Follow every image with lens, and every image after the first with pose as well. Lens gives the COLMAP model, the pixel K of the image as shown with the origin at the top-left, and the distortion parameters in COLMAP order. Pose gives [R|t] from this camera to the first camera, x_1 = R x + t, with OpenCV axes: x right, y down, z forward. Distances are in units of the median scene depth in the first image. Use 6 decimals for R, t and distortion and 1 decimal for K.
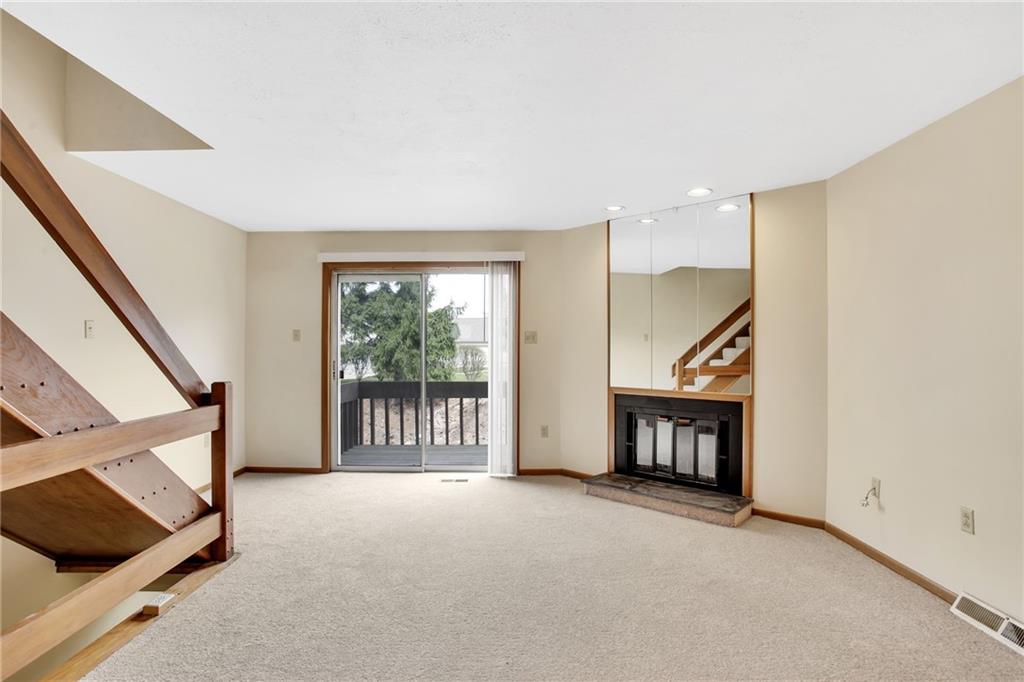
lens RADIAL K [[509.9, 0, 517.0], [0, 509.9, 345.3], [0, 0, 1]] dist [-0.093696, 0.048039]
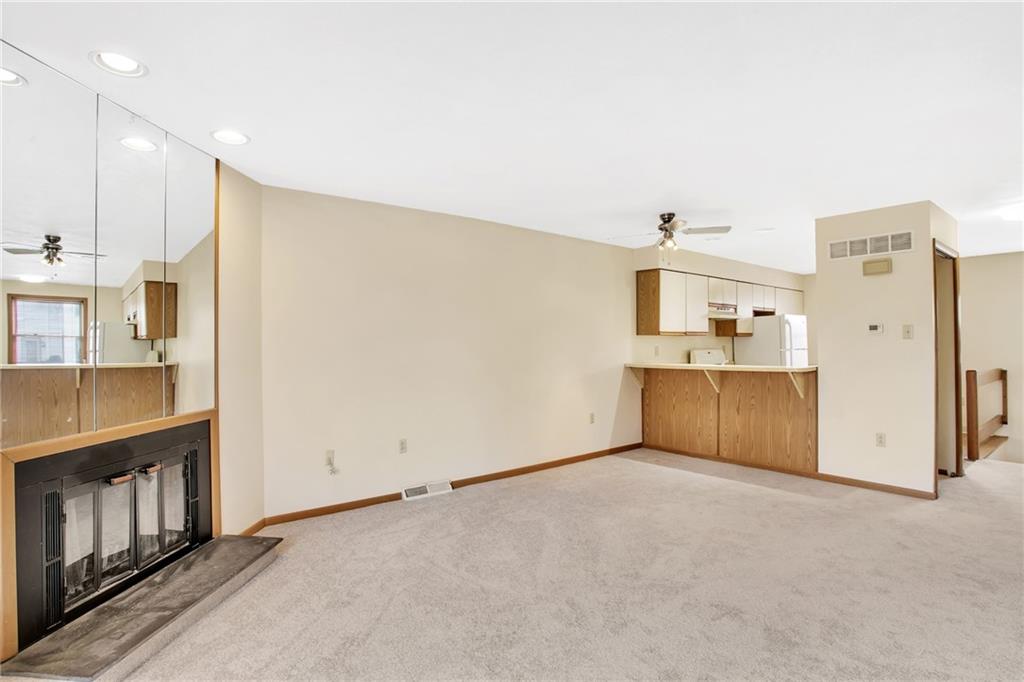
lens RADIAL K [[509.9, 0, 517.0], [0, 509.9, 345.3], [0, 0, 1]] dist [-0.093696, 0.048039]
pose [[-0.620608, -0.003202, 0.784114, -0.365518], [0.000940, 0.999988, 0.004828, -0.003642], [-0.784120, 0.003733, -0.620598, 0.893100]]
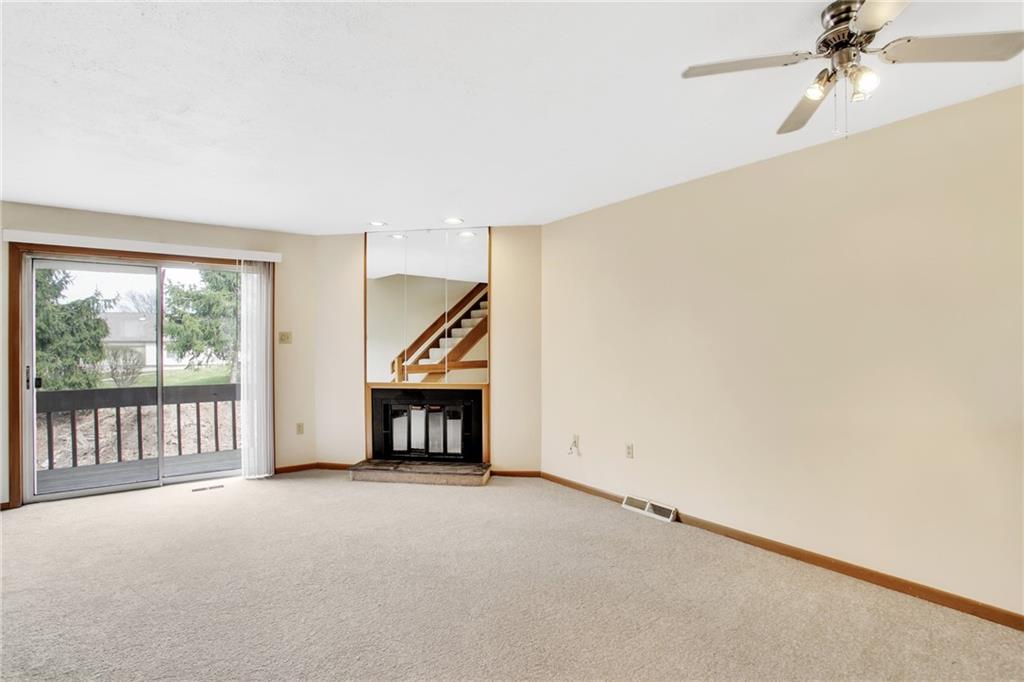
lens RADIAL K [[502.6, 0, 504.9], [0, 502.6, 358.2], [0, 0, 1]] dist [-0.070730, 0.029221]
pose [[0.819593, -0.017020, 0.572693, -0.191361], [0.001468, 0.999618, 0.027606, -0.001744], [-0.572944, -0.021785, 0.819305, -0.069742]]
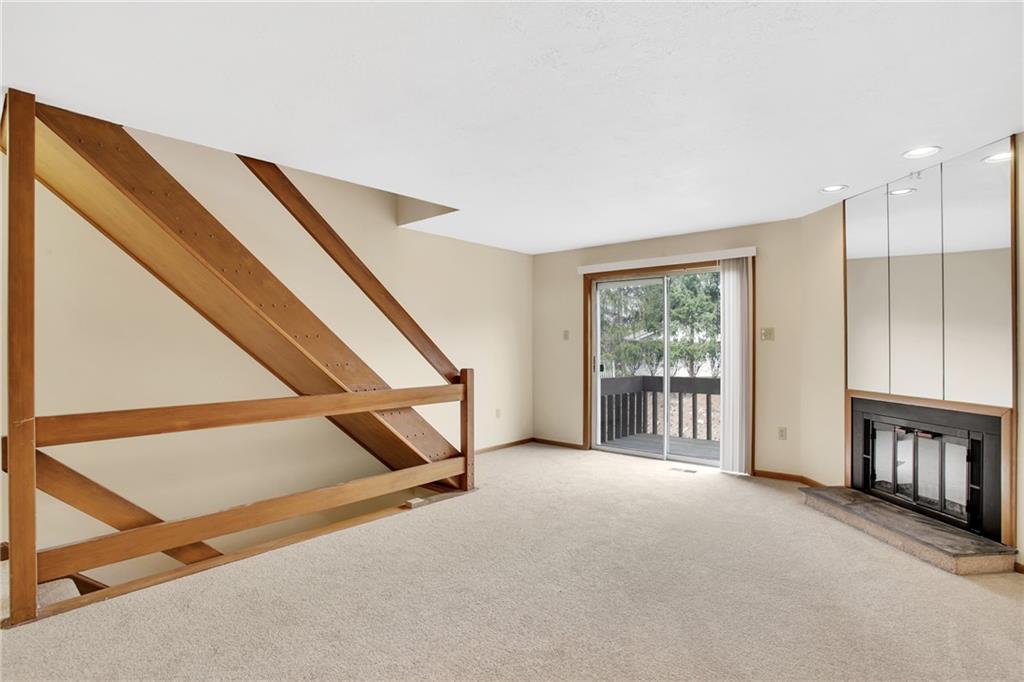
lens RADIAL K [[501.7, 0, 512.0], [0, 501.7, 341.0], [0, 0, 1]] dist [-0.089870, 0.025431]
pose [[0.746549, -0.005727, -0.665306, 0.298708], [0.003239, 0.999982, -0.004972, 0.000545], [0.665323, 0.001557, 0.746554, -0.009255]]
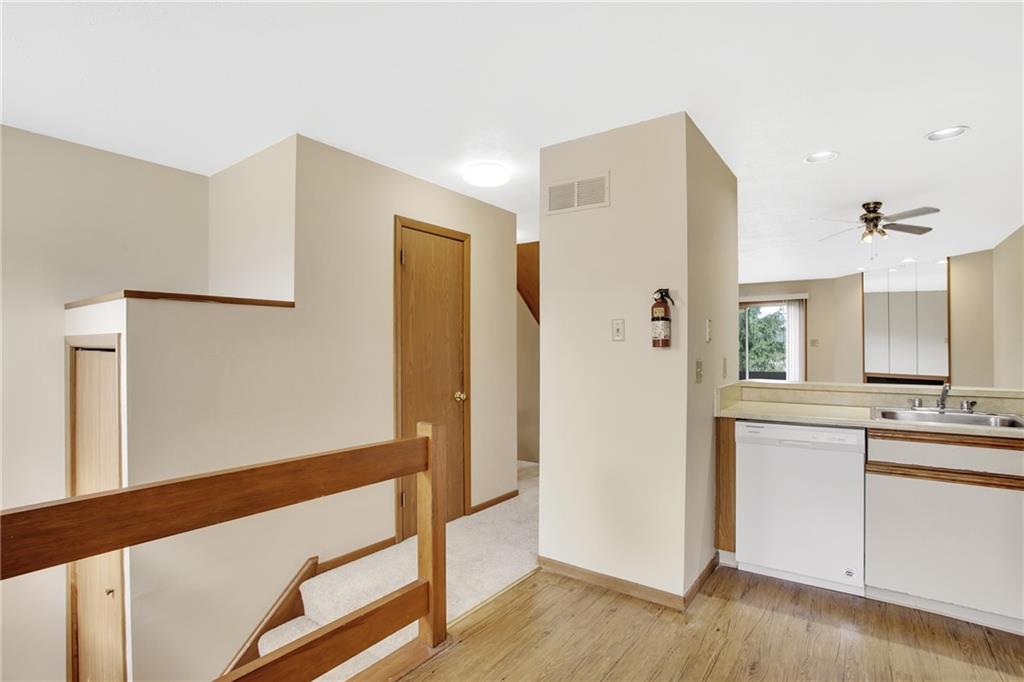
lens RADIAL K [[509.9, 0, 517.0], [0, 509.9, 345.3], [0, 0, 1]] dist [-0.093696, 0.048039]
pose [[0.808400, -0.005563, -0.588608, 0.207463], [0.001779, 0.999974, -0.007008, 0.001666], [0.588631, 0.004619, 0.808388, -0.949020]]
